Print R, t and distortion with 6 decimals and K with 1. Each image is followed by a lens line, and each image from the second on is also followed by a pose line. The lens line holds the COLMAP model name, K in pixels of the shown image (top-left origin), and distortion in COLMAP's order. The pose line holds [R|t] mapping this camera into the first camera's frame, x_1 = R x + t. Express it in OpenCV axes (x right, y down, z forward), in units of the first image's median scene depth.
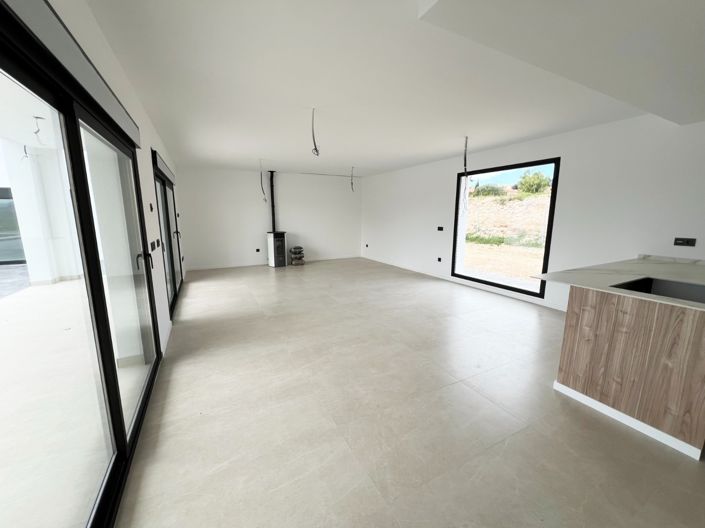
lens RADIAL K [[280.9, 0, 351.9], [0, 280.9, 264.9], [0, 0, 1]] dist [0.002282, 0.000094]
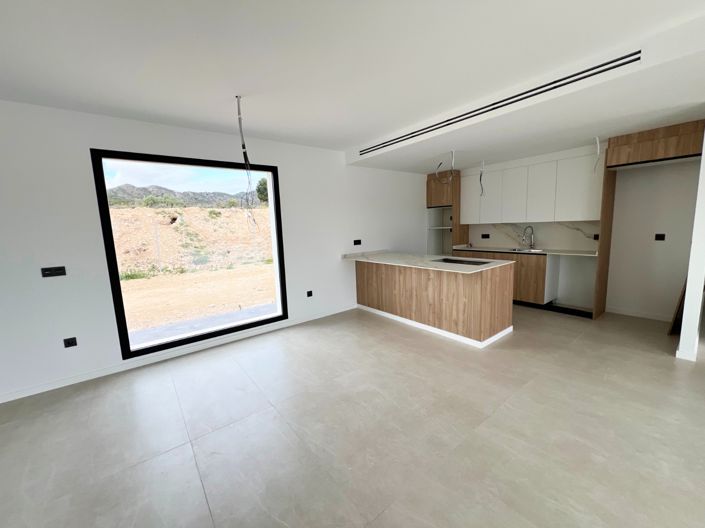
lens RADIAL K [[282.6, 0, 350.8], [0, 282.6, 260.8], [0, 0, 1]] dist [0.002440, 0.000181]
pose [[-0.177465, -0.120656, 0.976703, -0.177870], [0.211023, 0.964706, 0.157516, -0.124213], [-0.961237, 0.234060, -0.145740, 0.678819]]
